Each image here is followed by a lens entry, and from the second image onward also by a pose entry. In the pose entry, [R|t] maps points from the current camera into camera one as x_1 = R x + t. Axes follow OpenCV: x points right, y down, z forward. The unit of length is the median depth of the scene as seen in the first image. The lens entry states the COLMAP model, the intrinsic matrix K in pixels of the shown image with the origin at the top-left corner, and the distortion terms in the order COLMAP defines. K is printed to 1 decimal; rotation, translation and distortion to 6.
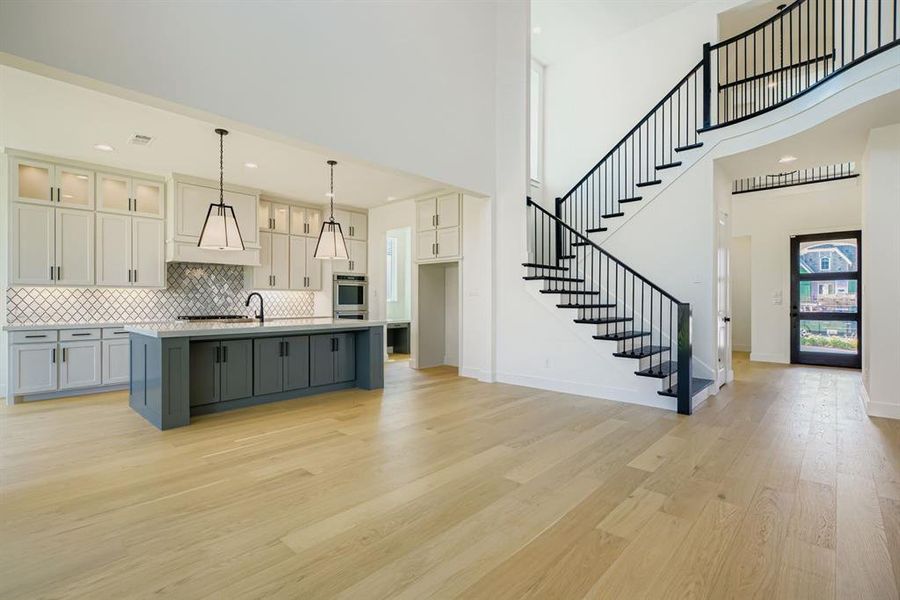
lens RADIAL K [[421.2, 0, 450.0], [0, 421.2, 300.0], [0, 0, 1]] dist [-0.001243, -0.000199]
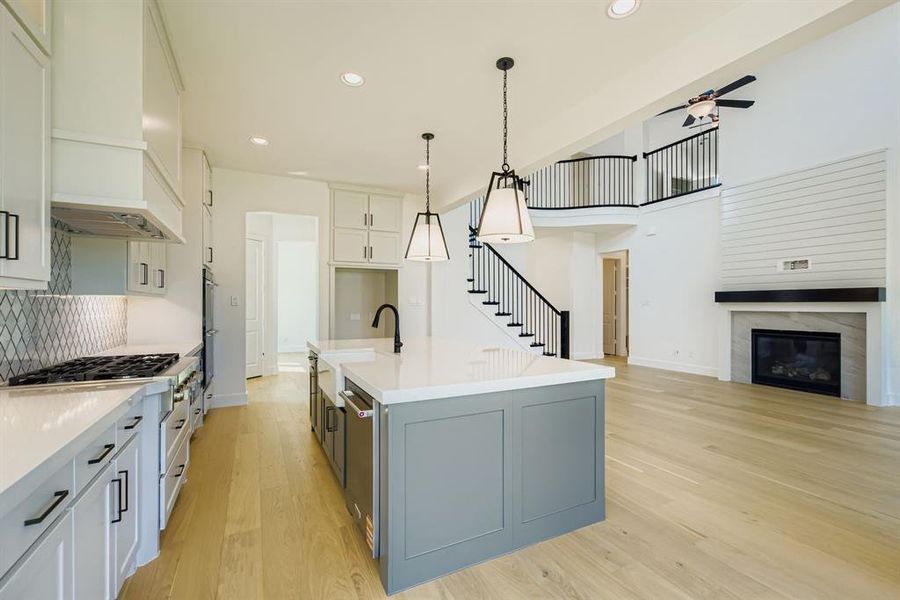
lens RADIAL K [[392.0, 0, 450.0], [0, 392.0, 300.0], [0, 0, 1]] dist [-0.000612, -0.000028]
pose [[0.349667, 0.007788, 0.936842, -1.459467], [-0.001643, 0.999969, -0.007699, -0.031098], [-0.936873, 0.001153, 0.349669, 1.095893]]
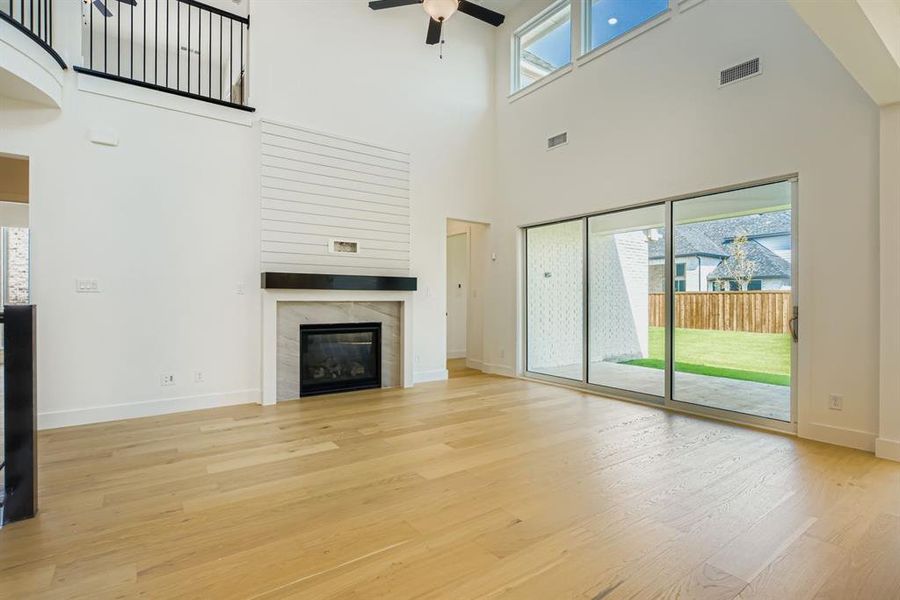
lens RADIAL K [[436.4, 0, 450.0], [0, 436.4, 300.0], [0, 0, 1]] dist [-0.001405, -0.000170]
pose [[-0.979262, -0.004816, 0.202538, -0.089392], [-0.005289, 0.999984, -0.001792, -0.000026], [-0.202527, -0.002826, -0.979273, 1.787563]]
